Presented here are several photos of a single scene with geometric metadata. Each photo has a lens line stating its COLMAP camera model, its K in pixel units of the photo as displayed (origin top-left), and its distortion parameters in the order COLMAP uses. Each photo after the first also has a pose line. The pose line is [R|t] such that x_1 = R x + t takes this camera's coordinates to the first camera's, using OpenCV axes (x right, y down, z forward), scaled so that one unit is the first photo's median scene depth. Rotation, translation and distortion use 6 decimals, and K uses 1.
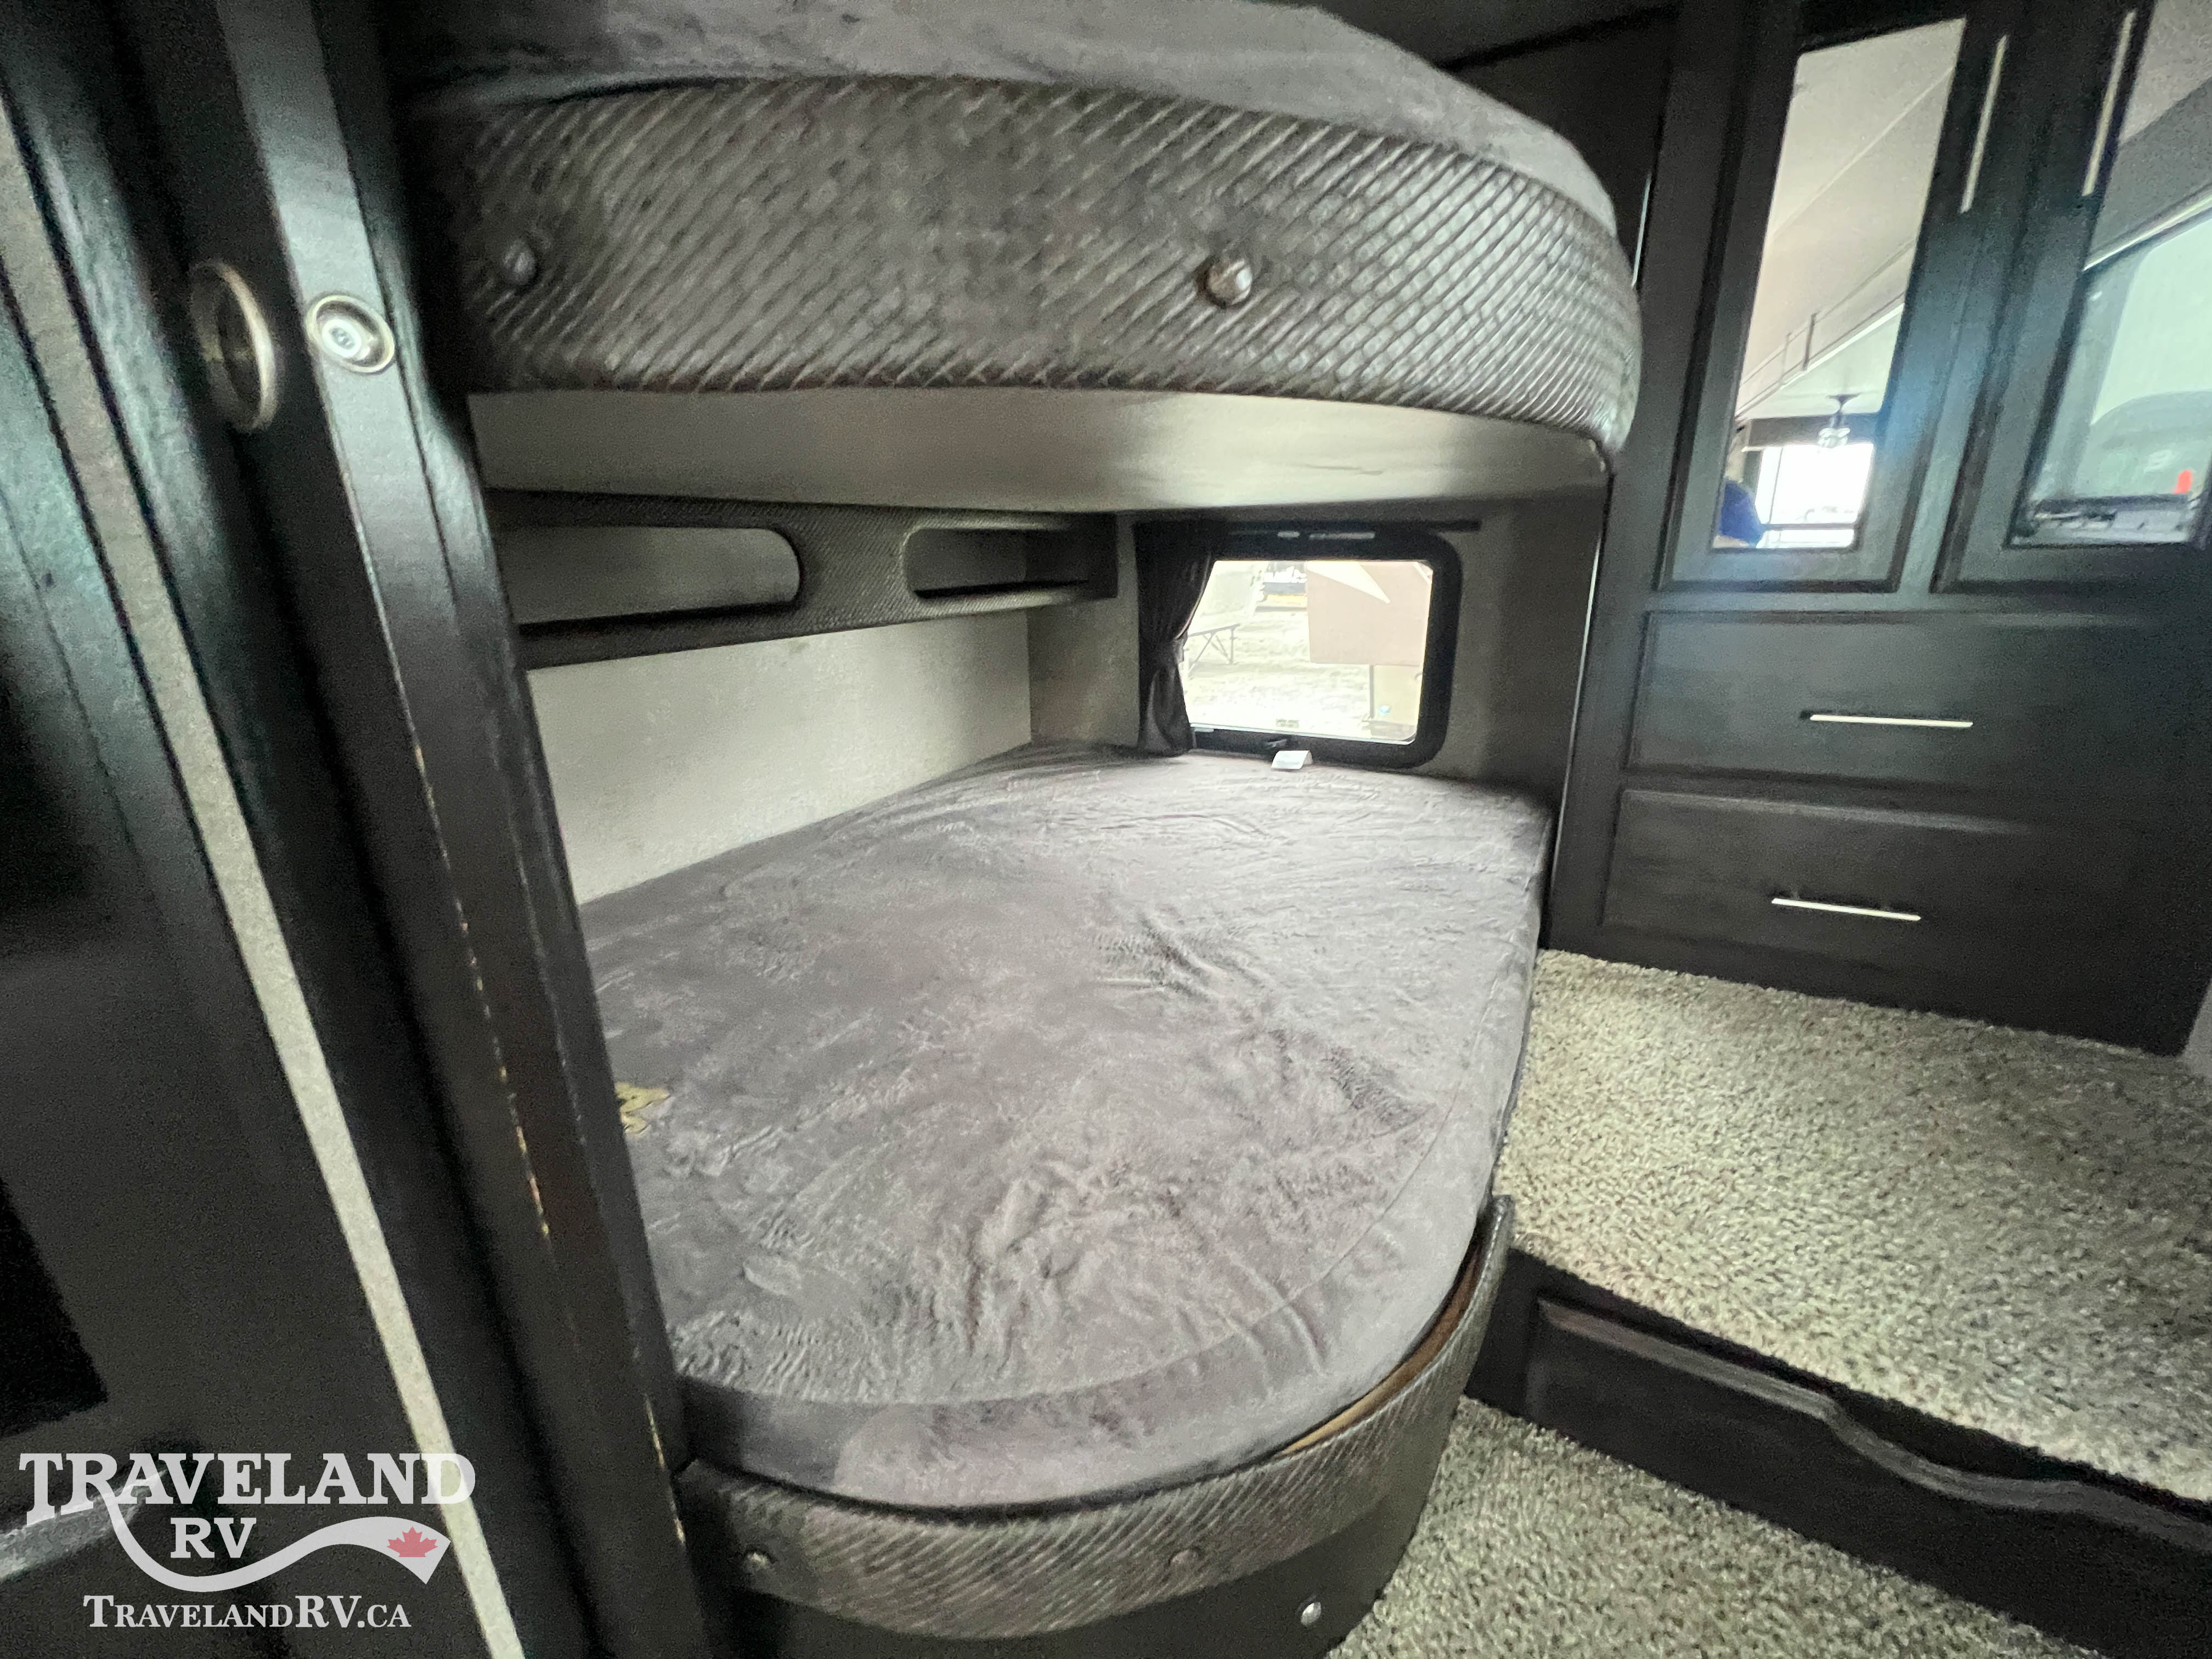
lens RADIAL K [[890.8, 0, 1098.8], [0, 890.8, 829.0], [0, 0, 1]] dist [-0.001146, 0.000075]
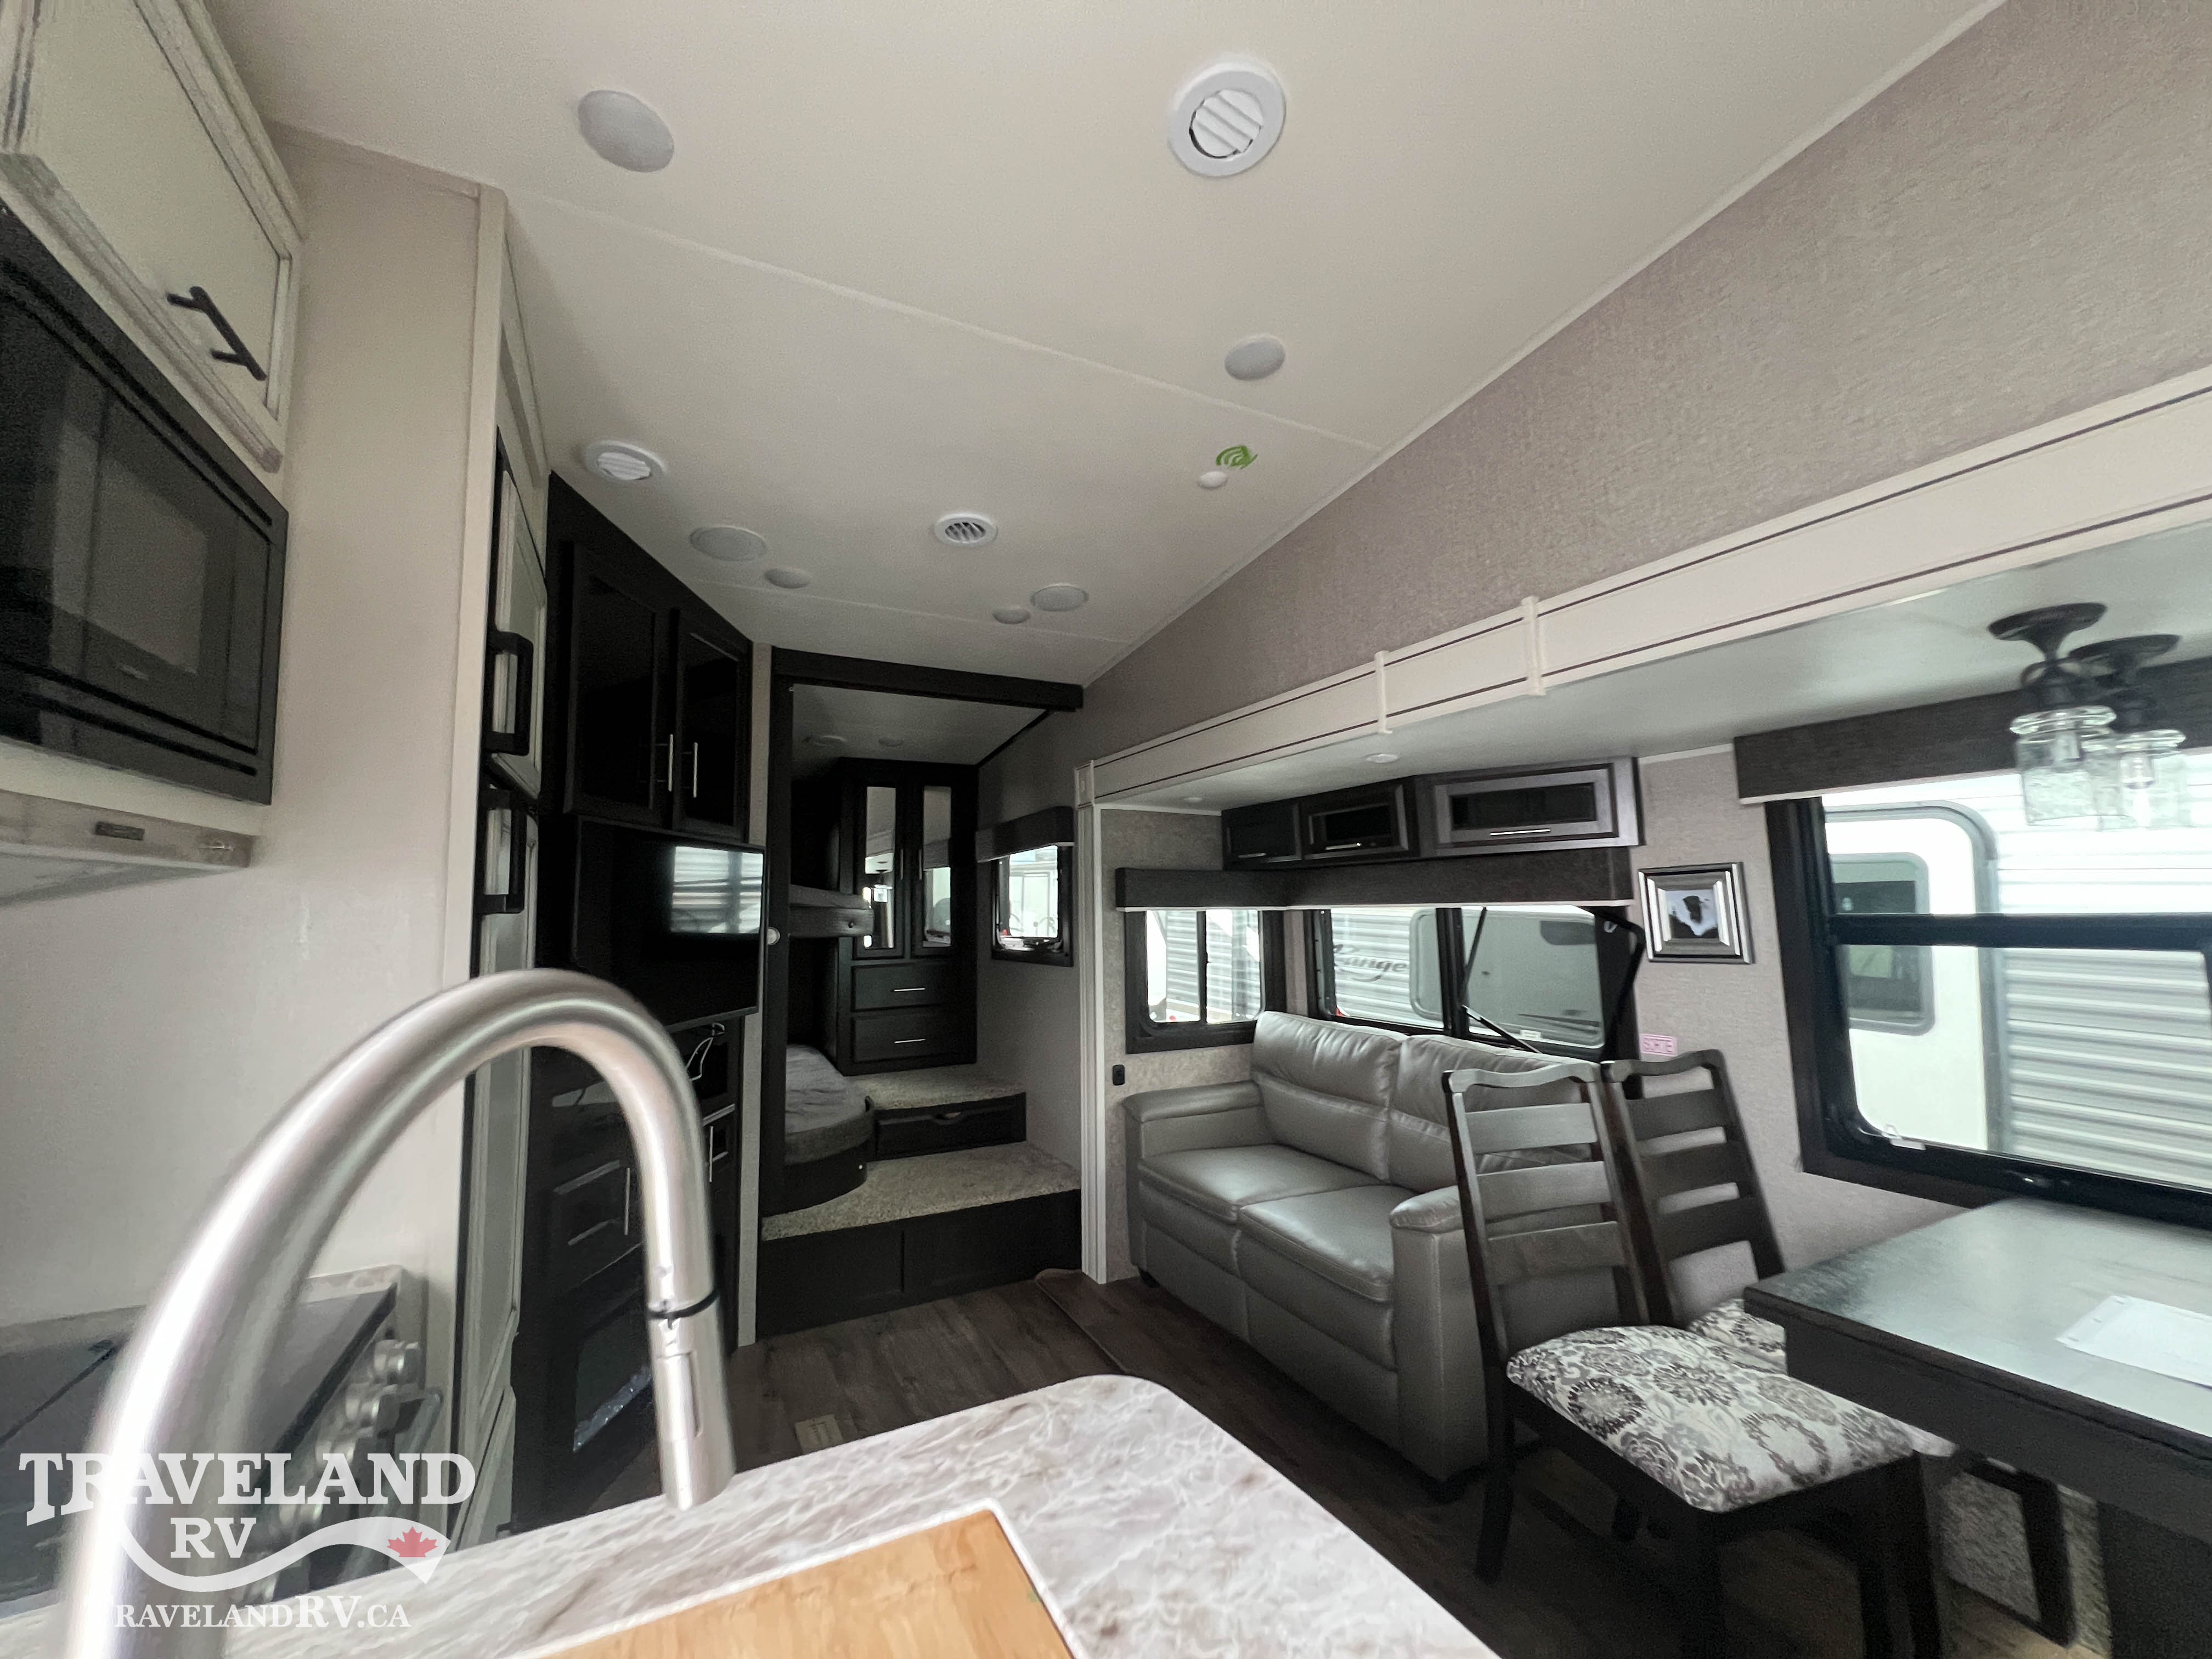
lens RADIAL K [[880.9, 0, 1107.2], [0, 880.9, 824.8], [0, 0, 1]] dist [-0.001633, -0.000401]
pose [[0.557309, 0.097135, 0.824604, -1.849675], [0.253105, 0.925991, -0.280139, 0.495053], [-0.790787, 0.364835, 0.491478, -1.814838]]
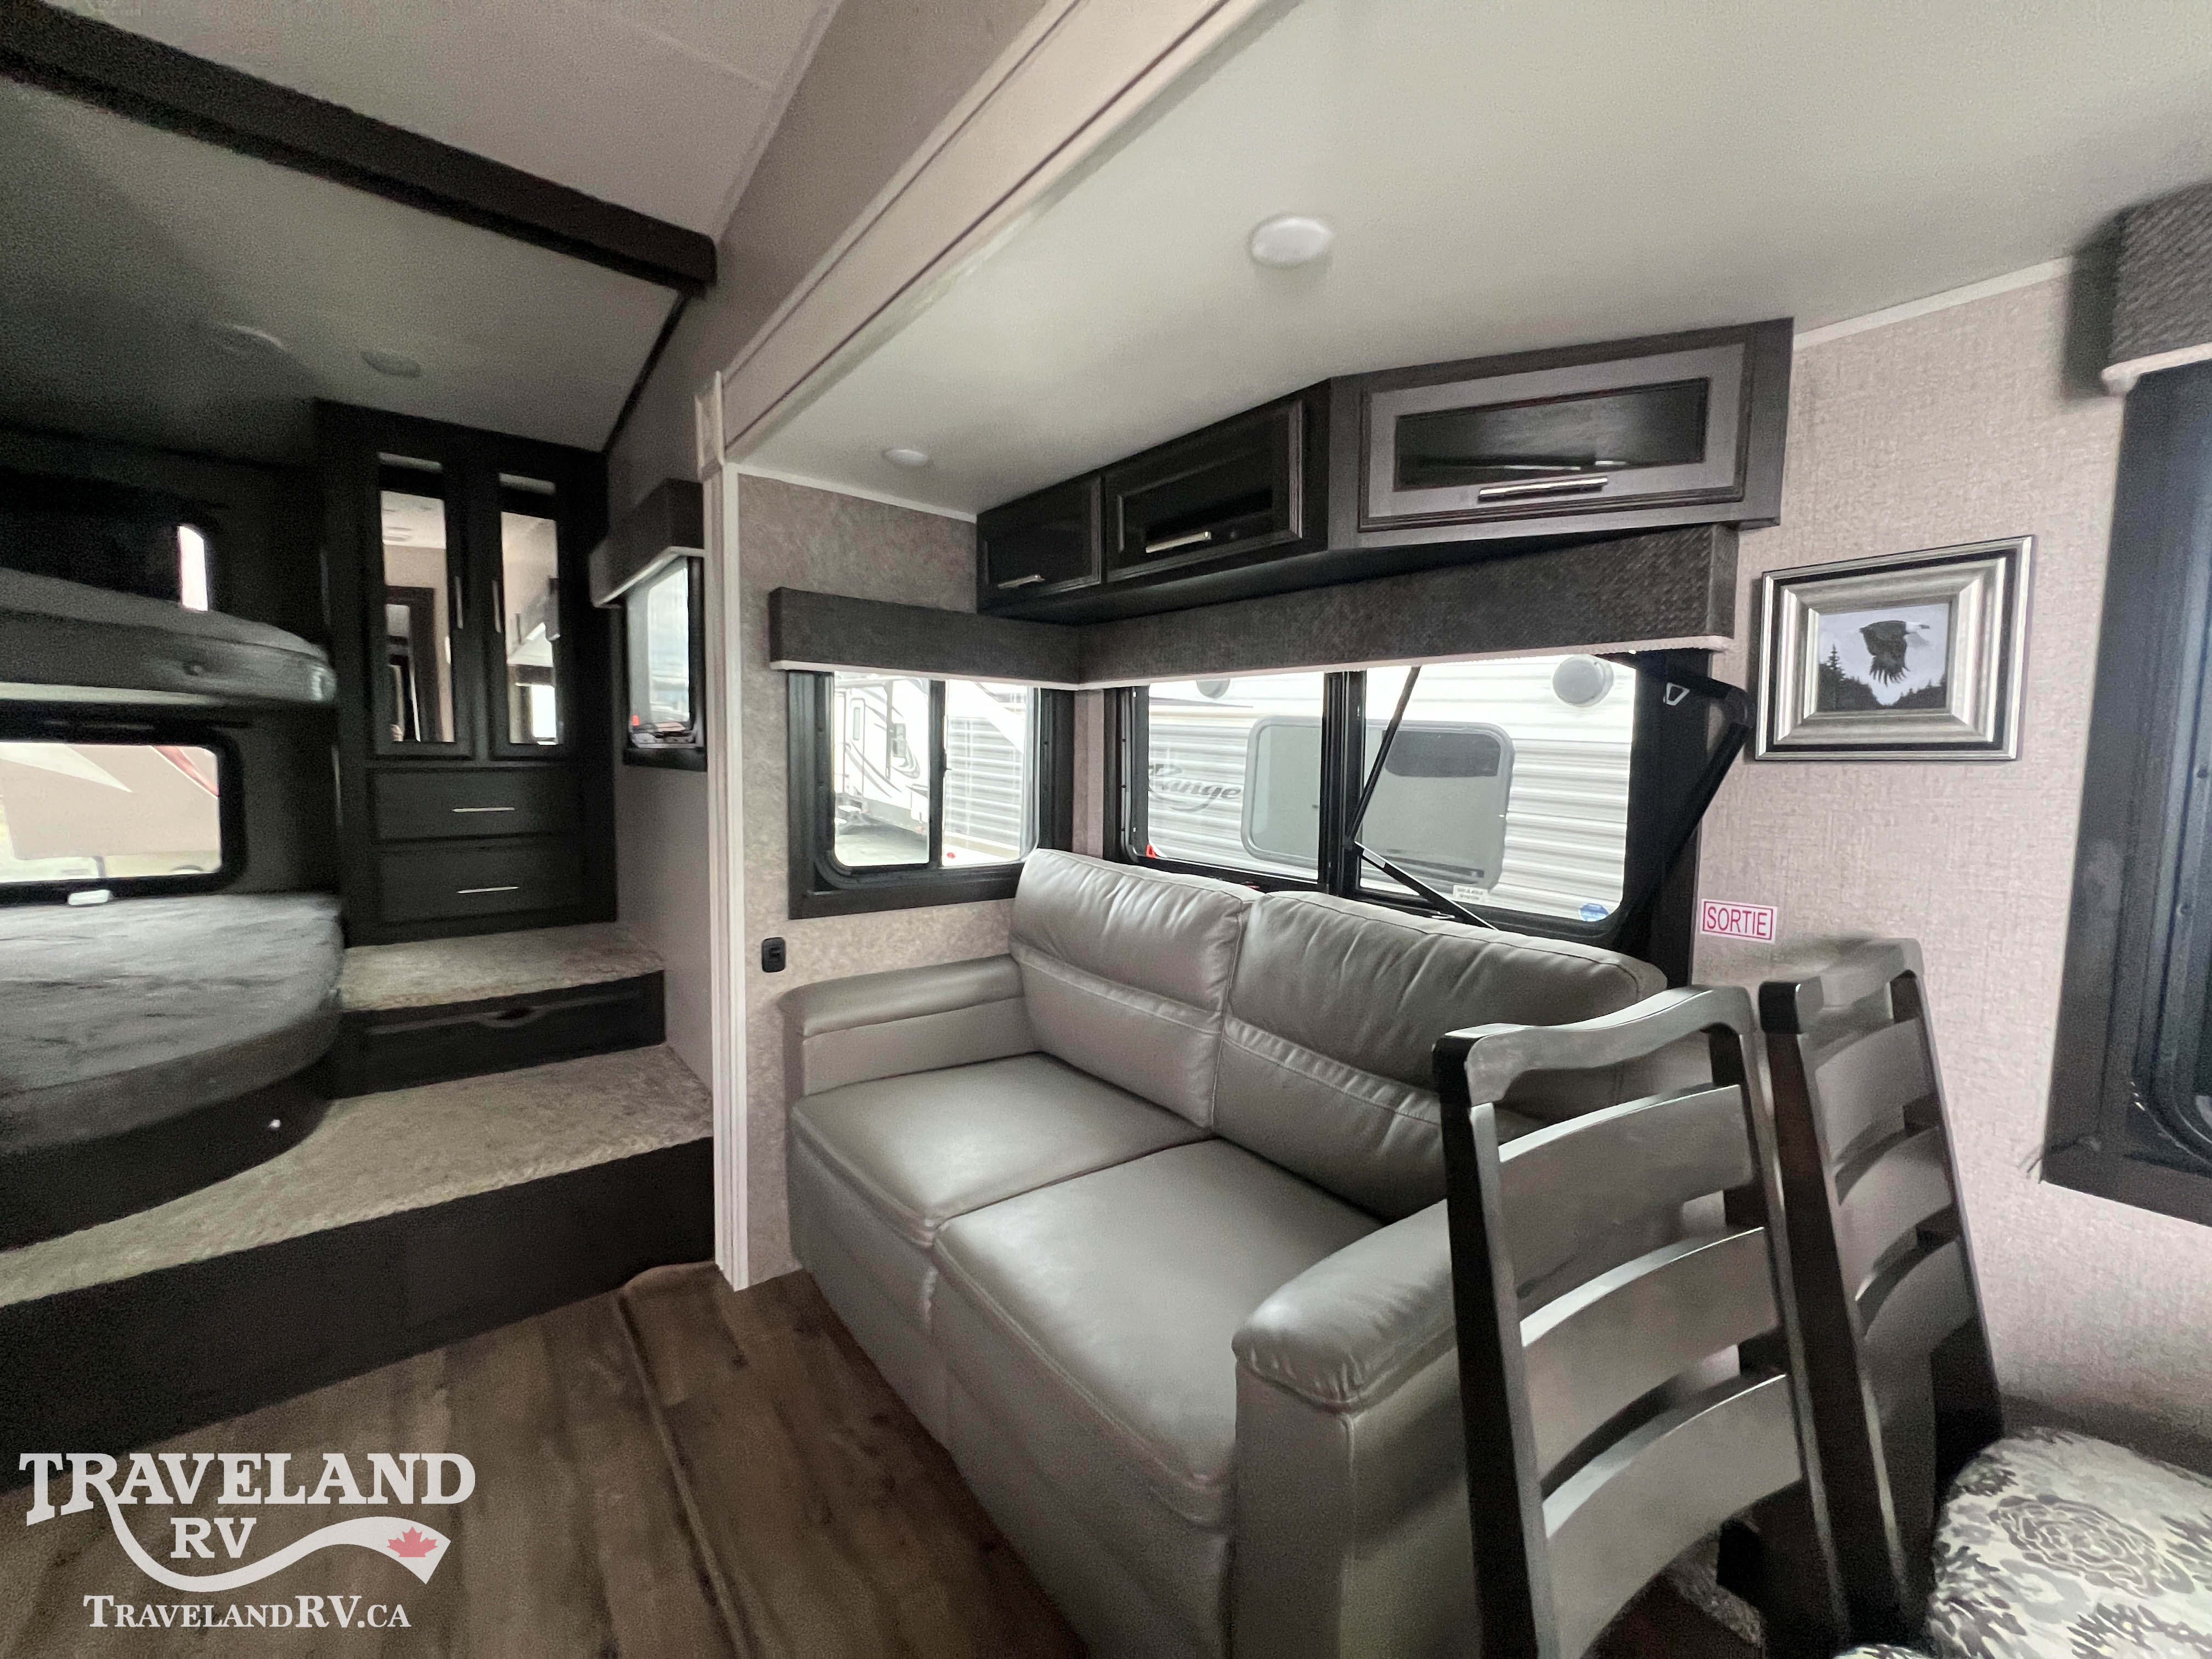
lens RADIAL K [[880.9, 0, 1107.2], [0, 880.9, 824.8], [0, 0, 1]] dist [-0.001633, -0.000401]
pose [[0.381315, -0.048567, 0.923169, -0.687309], [0.255233, 0.965334, -0.054639, 0.470618], [-0.888513, 0.256458, 0.380492, -1.396376]]
